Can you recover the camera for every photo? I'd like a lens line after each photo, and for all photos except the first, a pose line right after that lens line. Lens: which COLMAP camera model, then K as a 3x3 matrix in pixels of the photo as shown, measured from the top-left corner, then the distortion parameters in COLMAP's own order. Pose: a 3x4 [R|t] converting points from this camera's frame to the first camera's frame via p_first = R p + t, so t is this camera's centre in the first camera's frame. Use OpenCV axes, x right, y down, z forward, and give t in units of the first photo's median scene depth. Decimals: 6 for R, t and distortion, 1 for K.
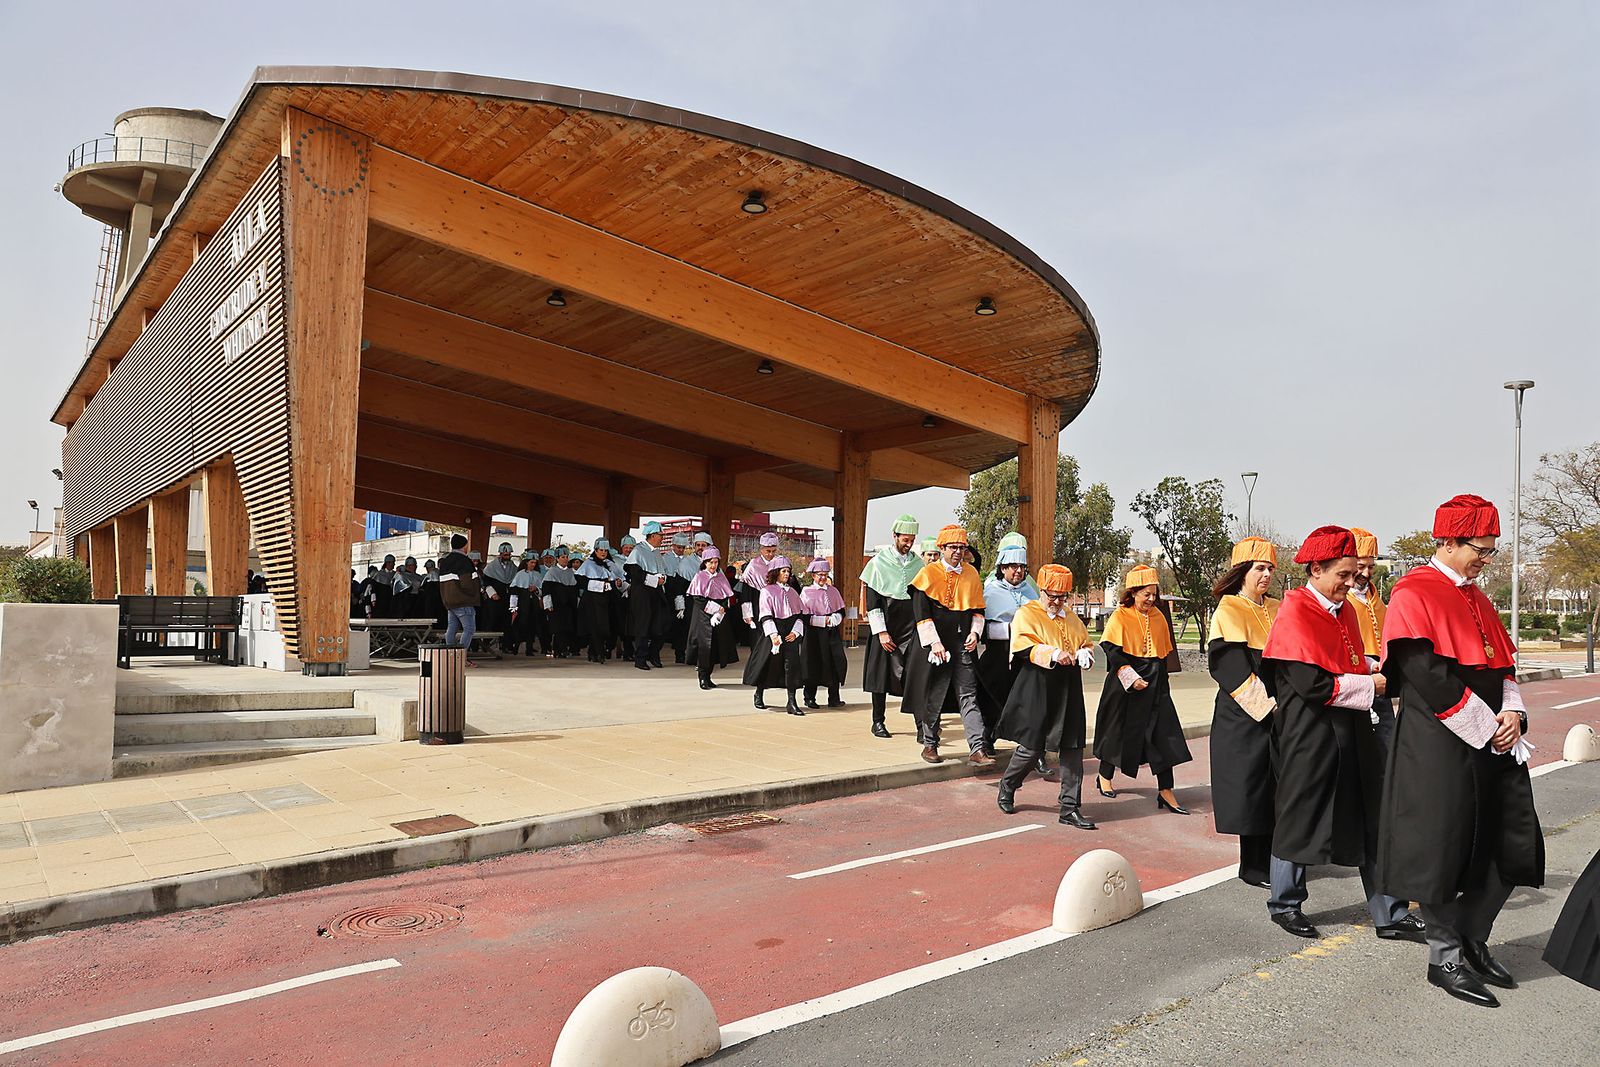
lens RADIAL K [[1107.7, 0, 800.5], [0, 1107.7, 535.4], [0, 0, 1]] dist [-0.063070, -0.000292]
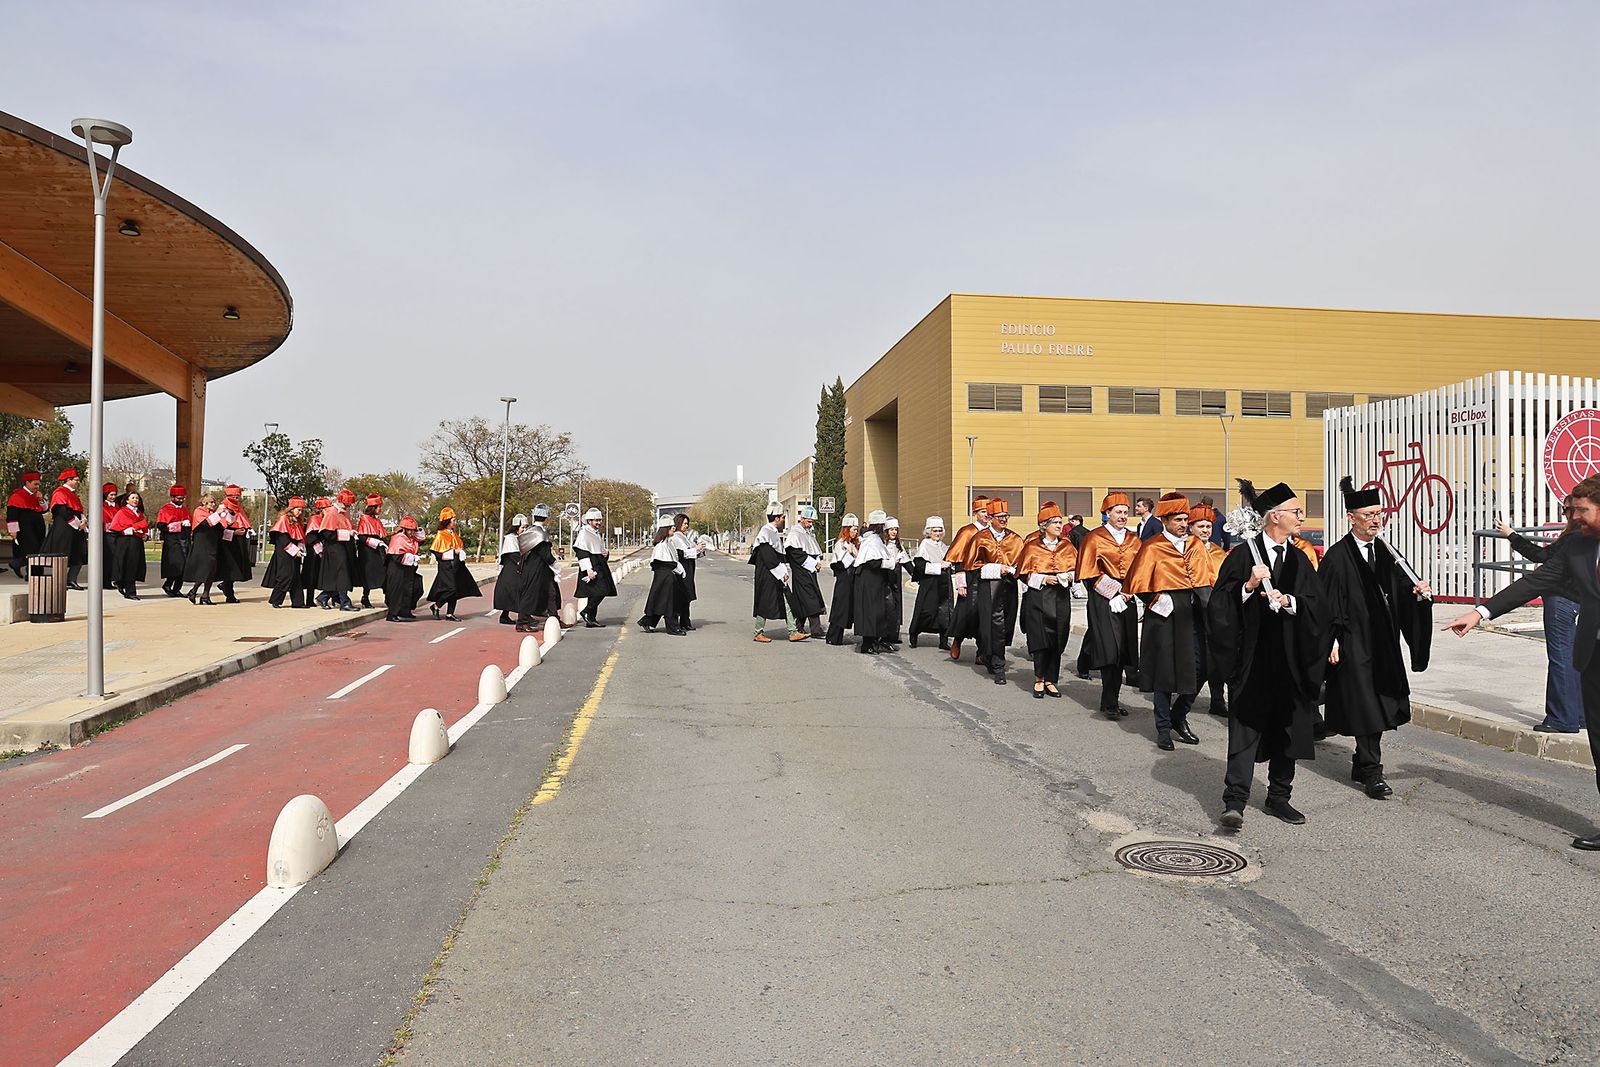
lens RADIAL K [[1107.7, 0, 800.5], [0, 1107.7, 532.7], [0, 0, 1]] dist [-0.063070, -0.000292]
pose [[0.540280, 0.005519, 0.841467, -0.440693], [-0.061886, 0.997531, 0.033192, -0.016277], [-0.839206, -0.070008, 0.539288, -0.265155]]
